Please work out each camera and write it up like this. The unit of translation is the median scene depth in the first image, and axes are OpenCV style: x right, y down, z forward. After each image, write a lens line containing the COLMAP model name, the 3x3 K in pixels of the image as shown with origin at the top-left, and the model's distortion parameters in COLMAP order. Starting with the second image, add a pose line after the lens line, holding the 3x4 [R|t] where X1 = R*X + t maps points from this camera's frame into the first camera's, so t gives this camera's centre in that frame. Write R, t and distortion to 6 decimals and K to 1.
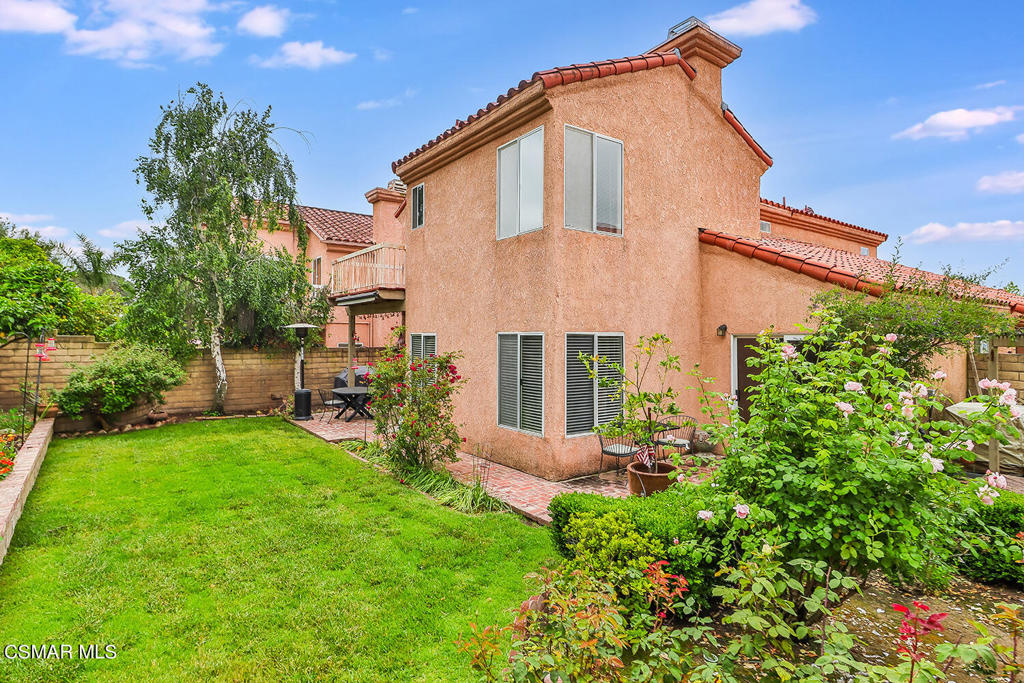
lens RADIAL K [[535.4, 0, 512.0], [0, 535.4, 339.1], [0, 0, 1]] dist [0.000959, -0.000030]
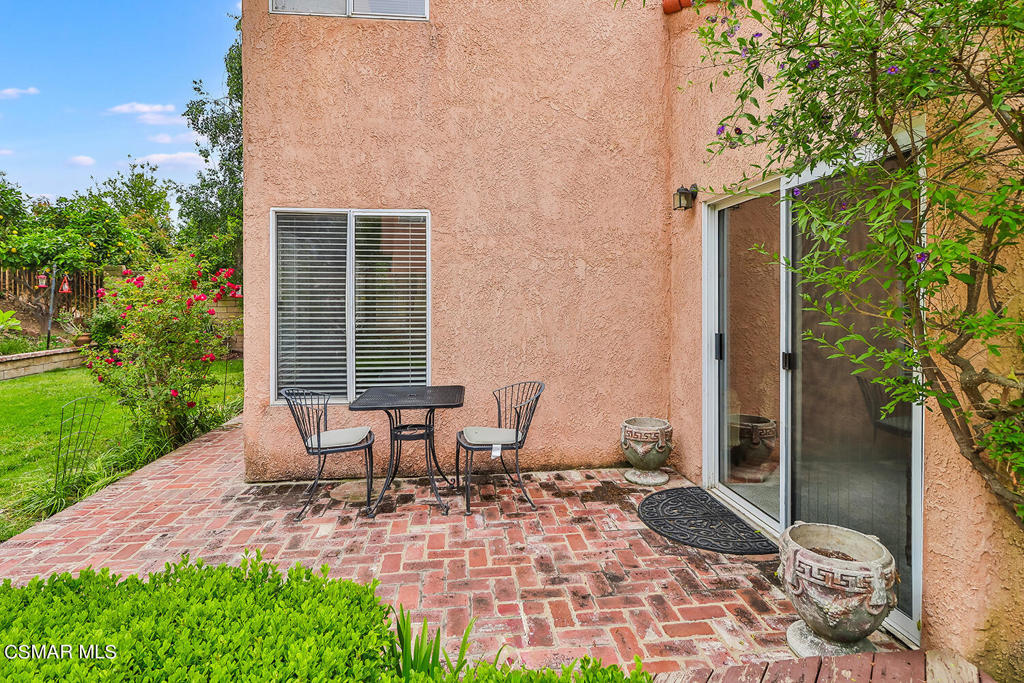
lens RADIAL K [[535.4, 0, 513.5], [0, 535.4, 312.5], [0, 0, 1]] dist [0.000959, -0.000030]
pose [[0.866734, 0.006372, -0.498730, 0.548438], [0.001178, 0.999889, 0.014823, 0.079887], [0.498769, -0.013435, 0.866631, 0.620732]]
